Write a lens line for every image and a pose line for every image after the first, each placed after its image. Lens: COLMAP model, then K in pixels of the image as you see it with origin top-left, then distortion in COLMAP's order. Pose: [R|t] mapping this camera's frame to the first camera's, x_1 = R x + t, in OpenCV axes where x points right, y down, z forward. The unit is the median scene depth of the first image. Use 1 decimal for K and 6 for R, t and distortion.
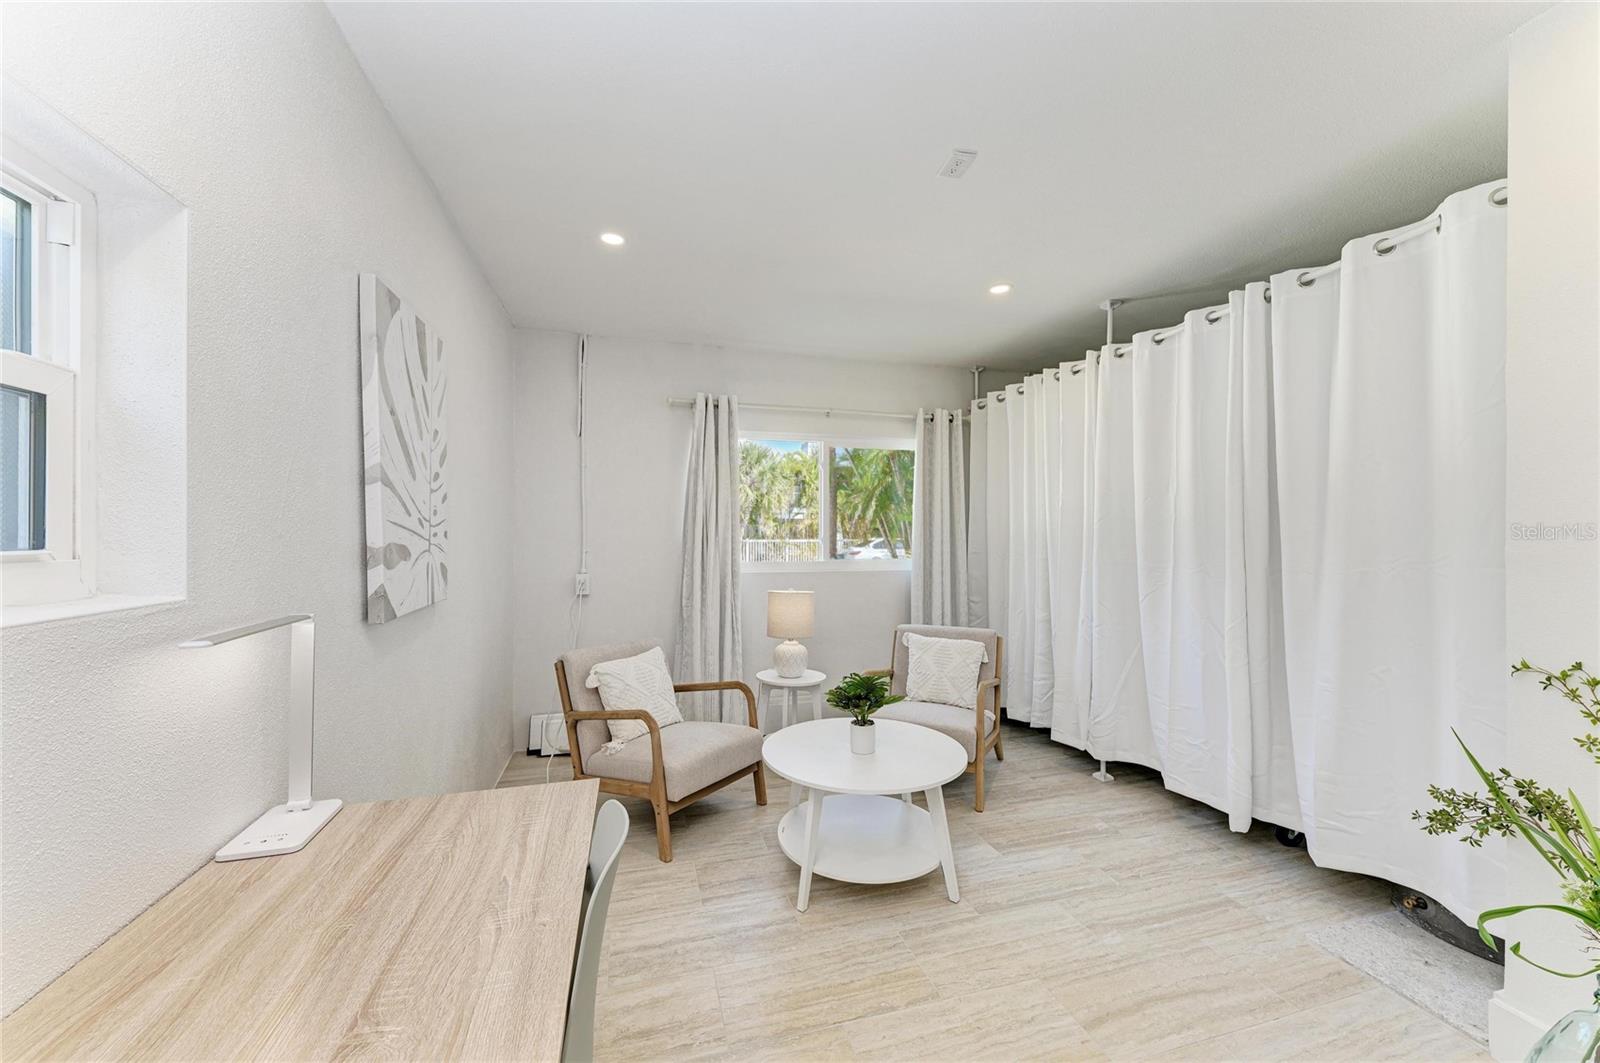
lens RADIAL K [[597.0, 0, 795.4], [0, 597.0, 534.7], [0, 0, 1]] dist [0.017314, -0.001565]
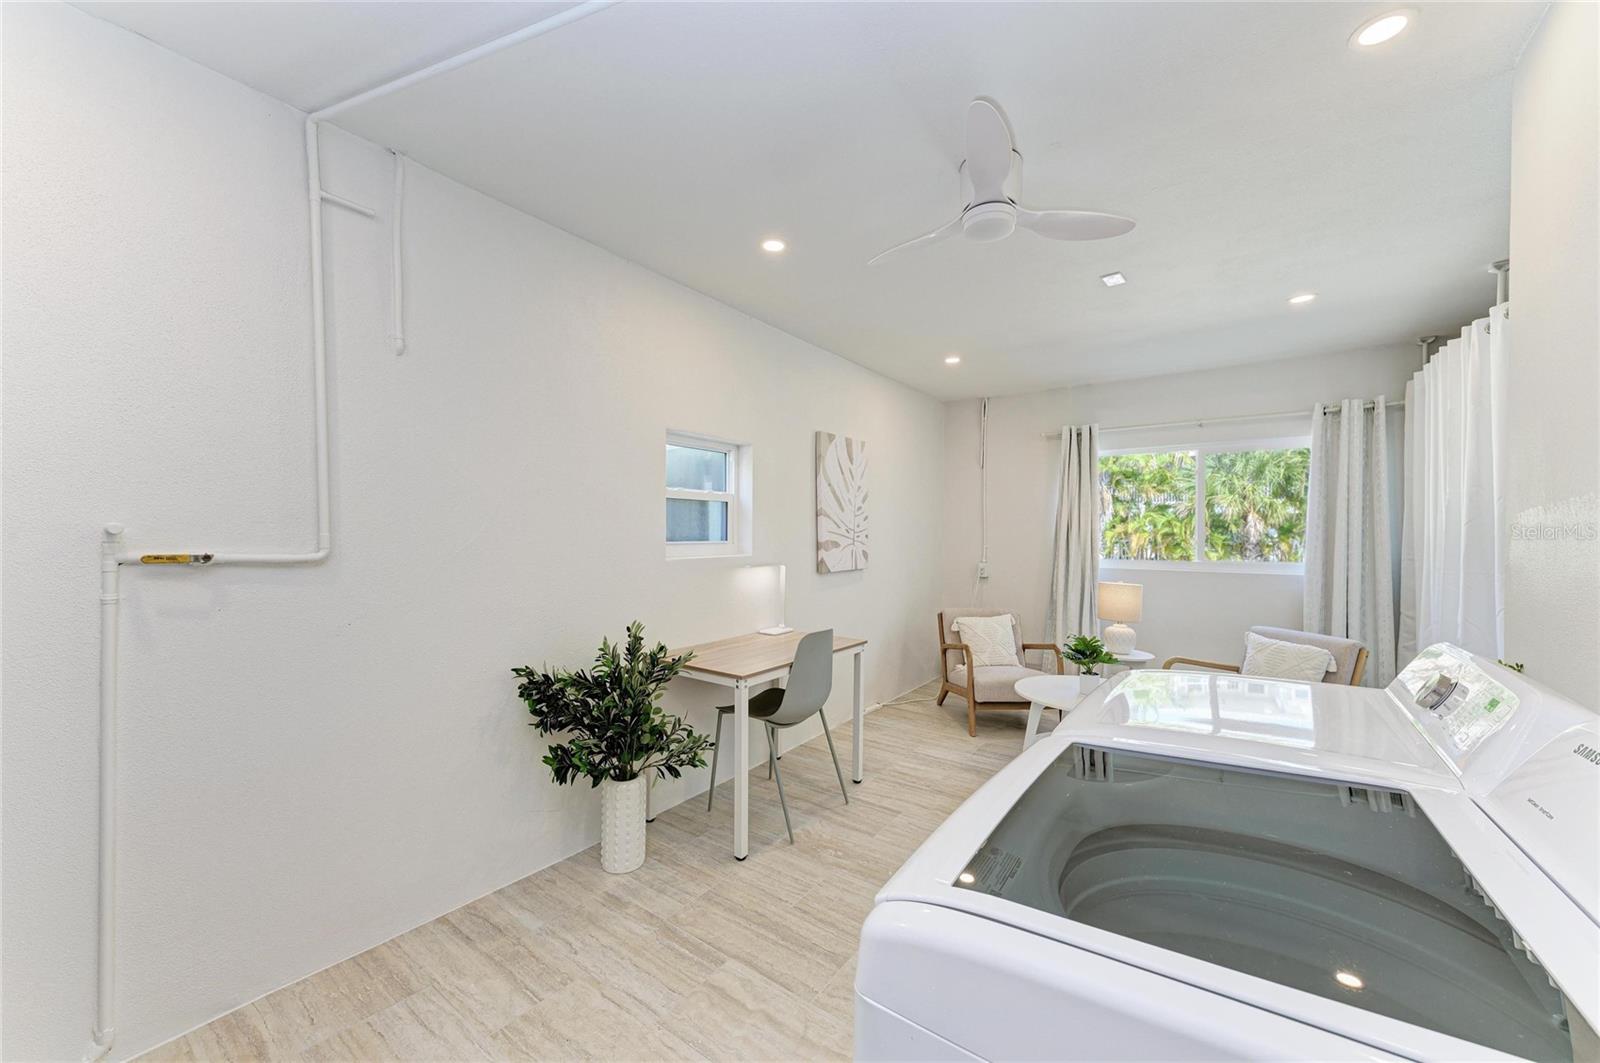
lens RADIAL K [[597.0, 0, 805.6], [0, 597.0, 533.7], [0, 0, 1]] dist [0.017314, -0.001565]
pose [[0.633759, 0.002858, -0.773526, 0.652630], [-0.002270, 0.999996, 0.001835, -0.009602], [0.773527, 0.000593, 0.633762, -0.334649]]
